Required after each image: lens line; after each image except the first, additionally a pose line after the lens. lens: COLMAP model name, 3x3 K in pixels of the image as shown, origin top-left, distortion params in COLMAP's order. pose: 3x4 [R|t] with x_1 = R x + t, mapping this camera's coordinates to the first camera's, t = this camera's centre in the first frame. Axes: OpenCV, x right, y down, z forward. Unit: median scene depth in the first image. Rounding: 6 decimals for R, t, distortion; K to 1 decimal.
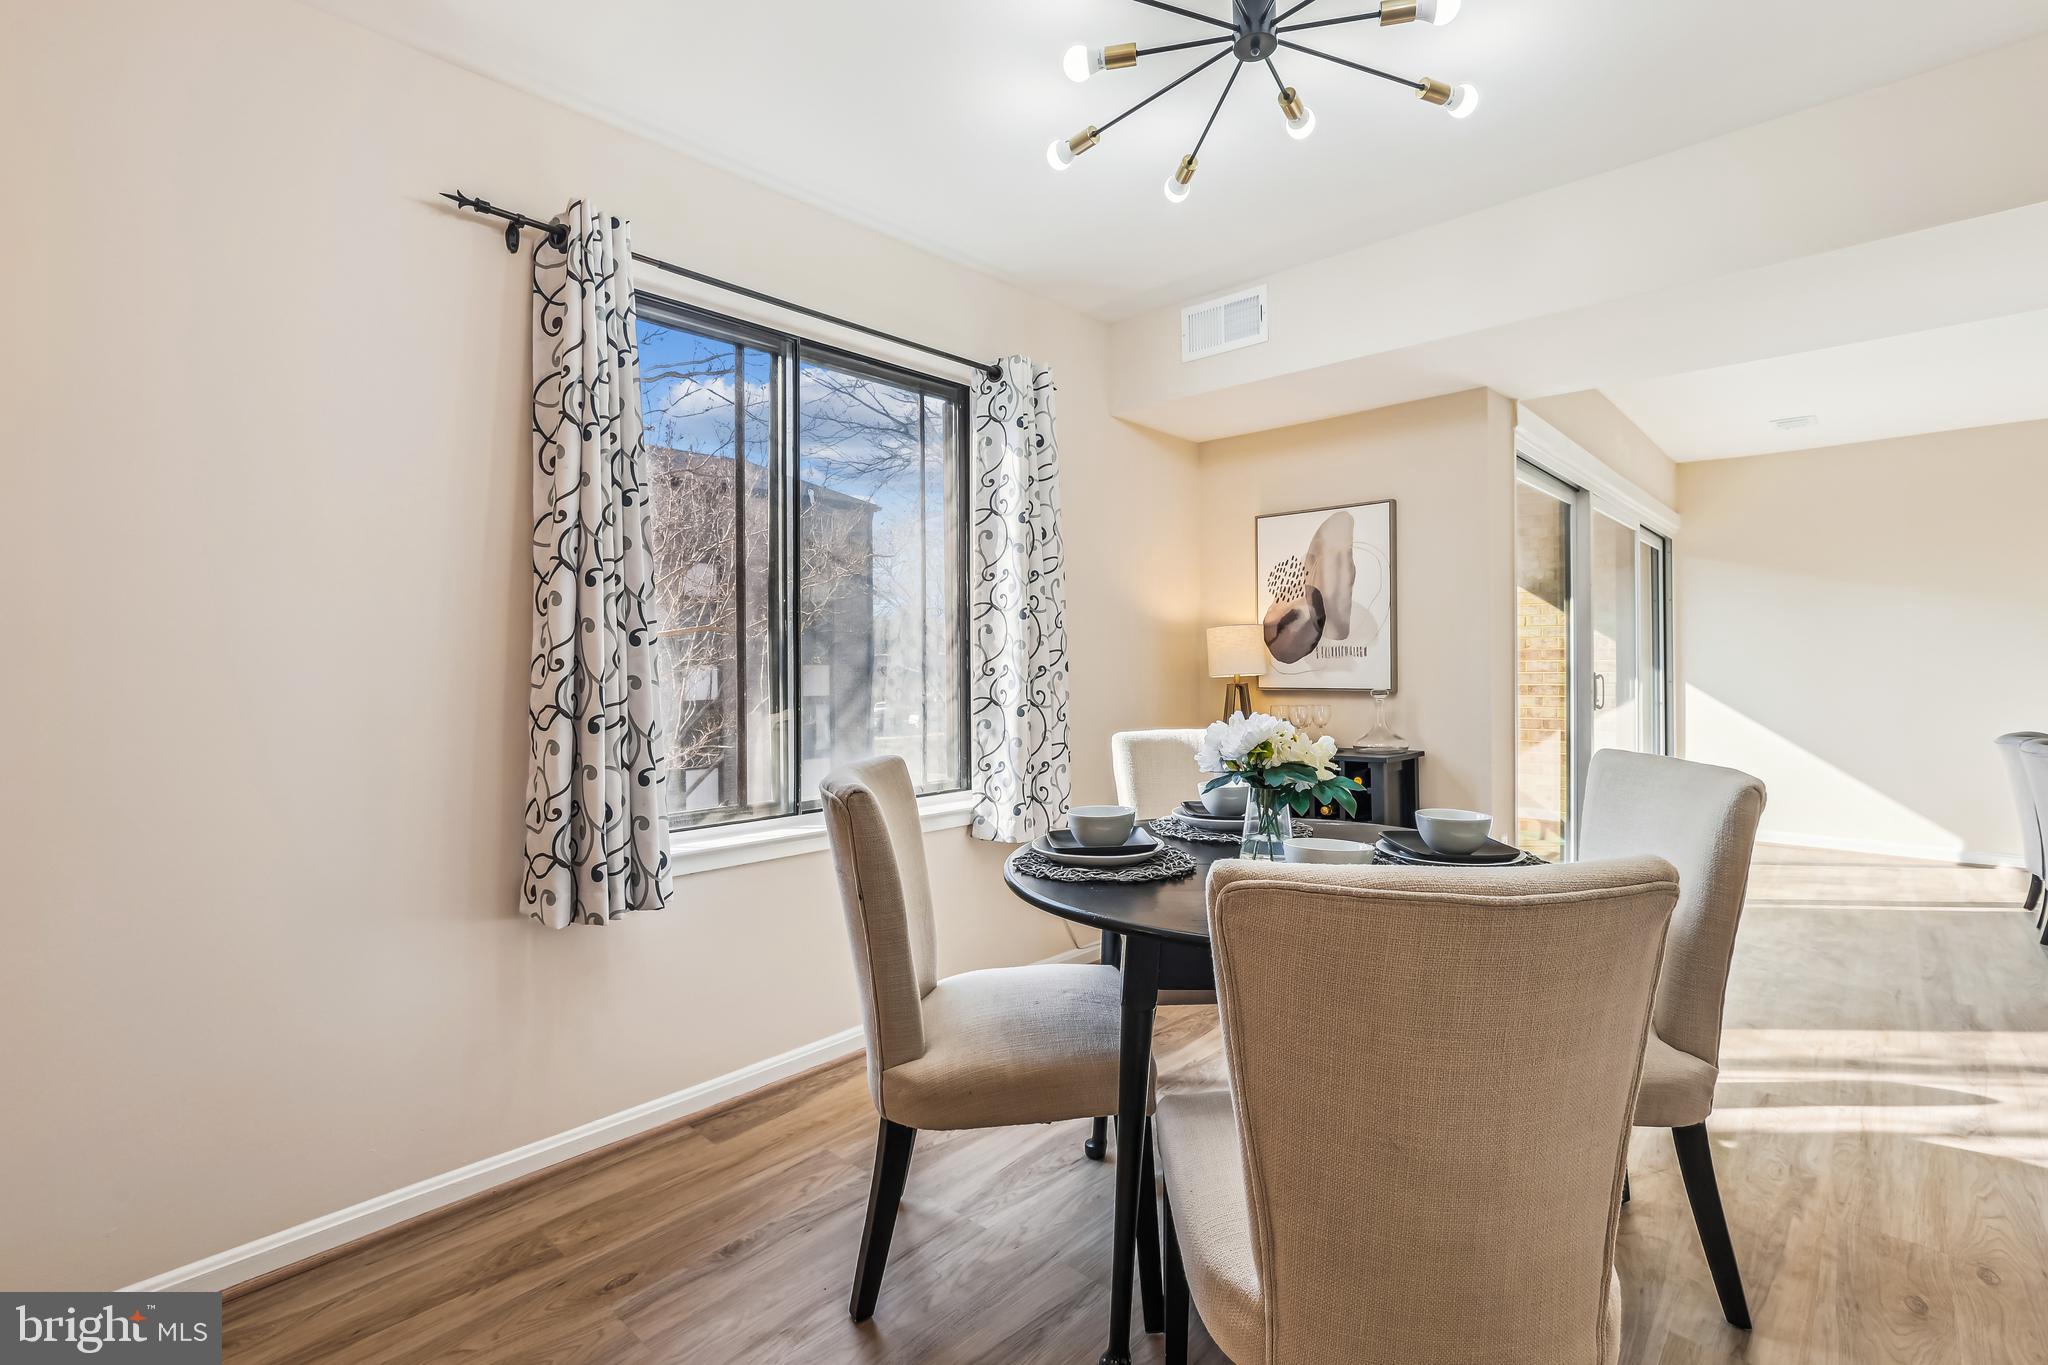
lens RADIAL K [[973.9, 0, 1021.5], [0, 973.9, 673.4], [0, 0, 1]] dist [-0.017923, 0.005370]
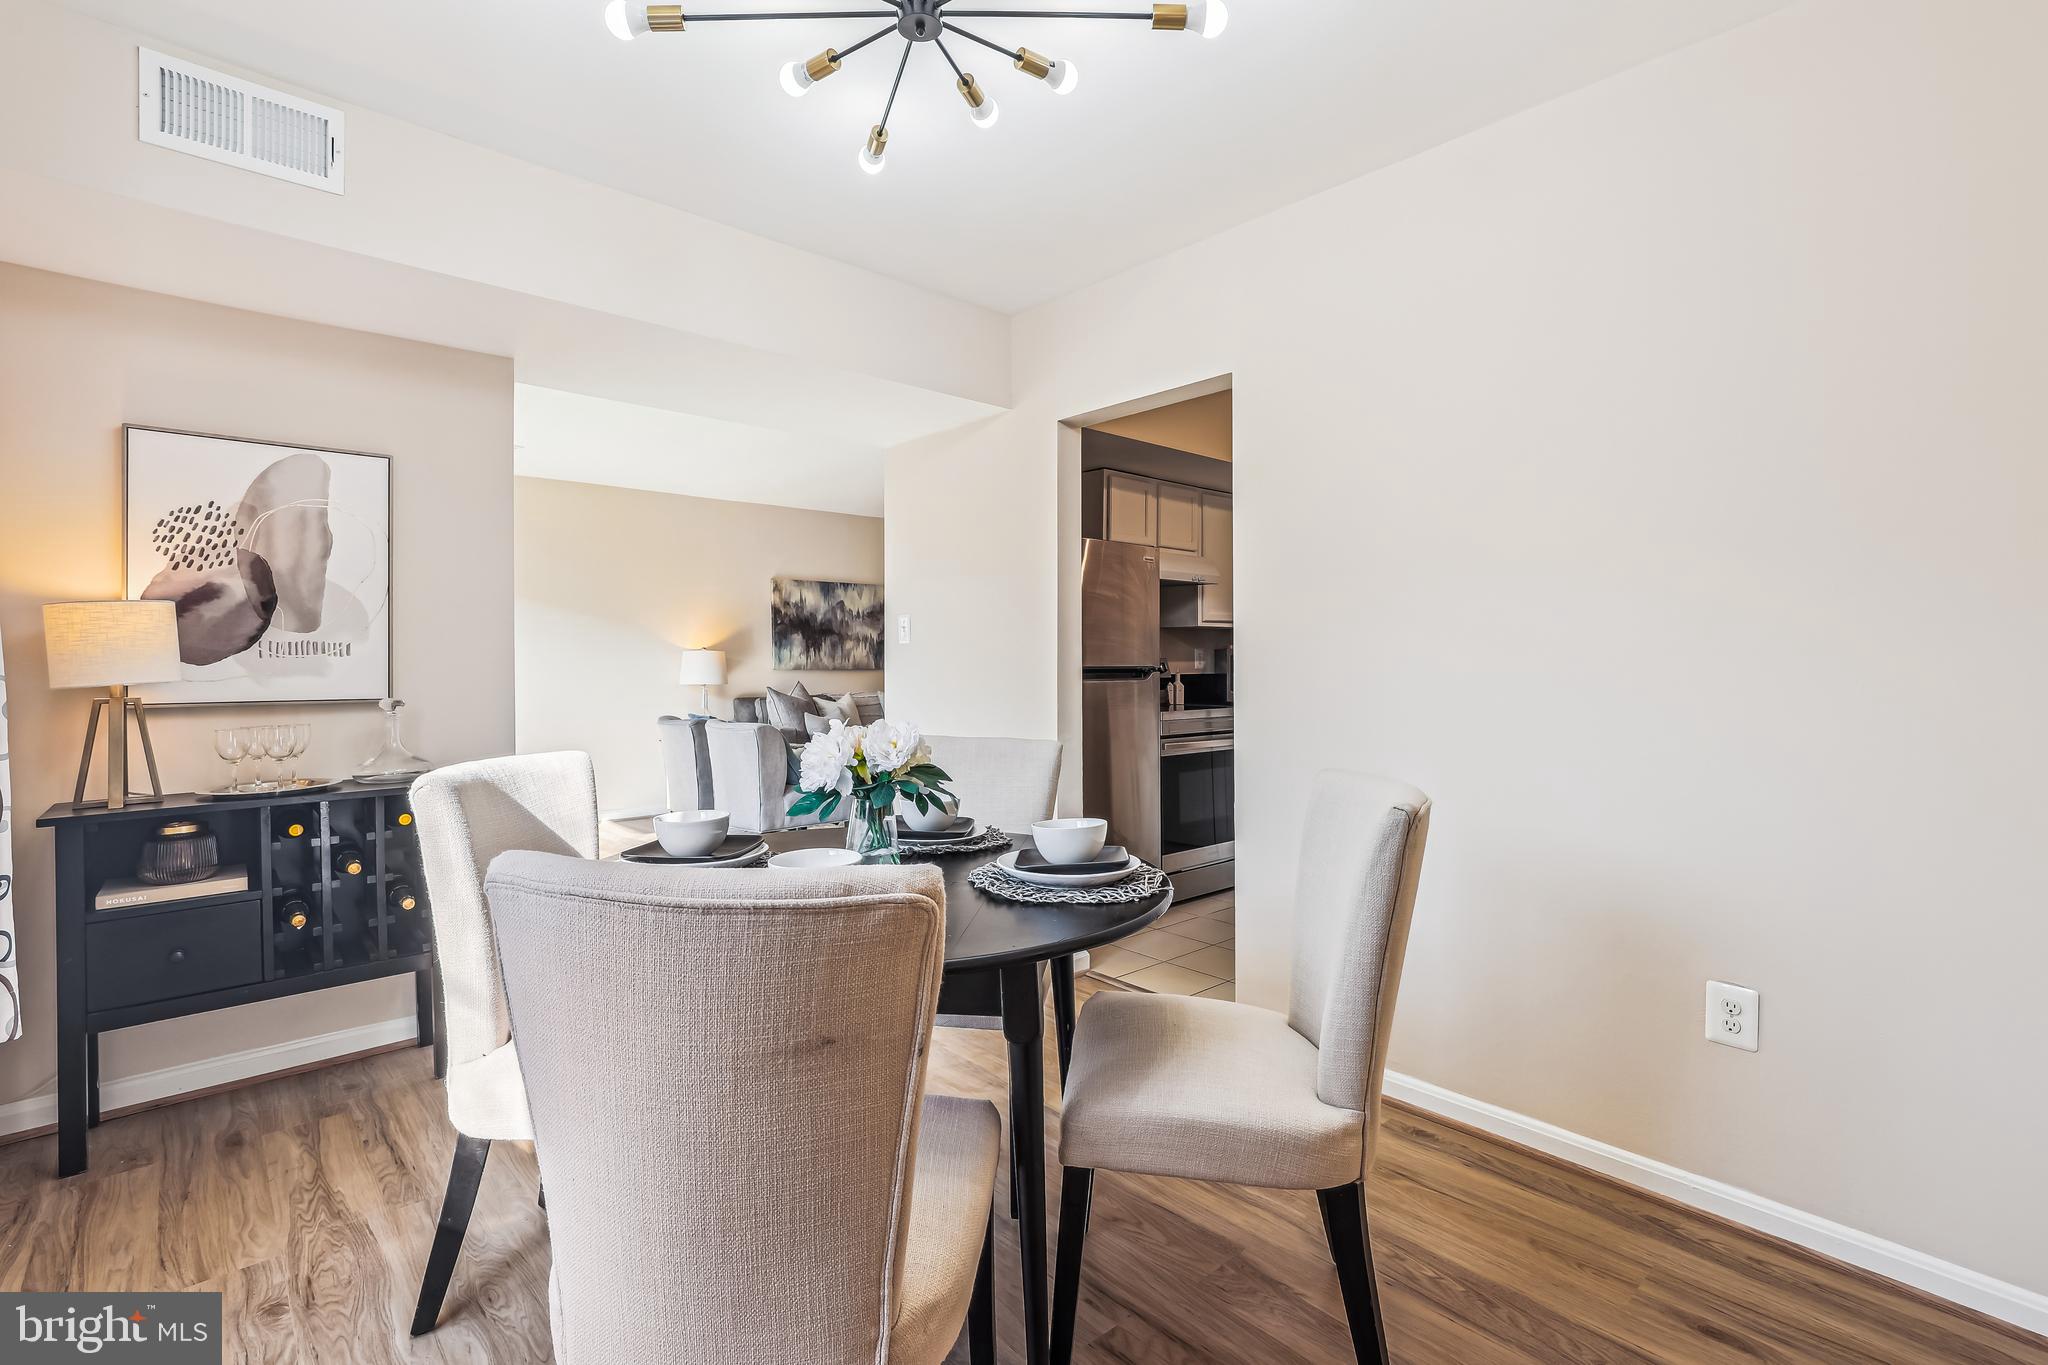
lens RADIAL K [[973.9, 0, 1081.8], [0, 973.9, 668.1], [0, 0, 1]] dist [-0.017923, 0.005370]
pose [[0.093021, 0.000203, 0.995664, -0.320292], [-0.002036, 0.999998, -0.000014, -0.009375], [-0.995662, -0.002026, 0.093021, 0.359053]]
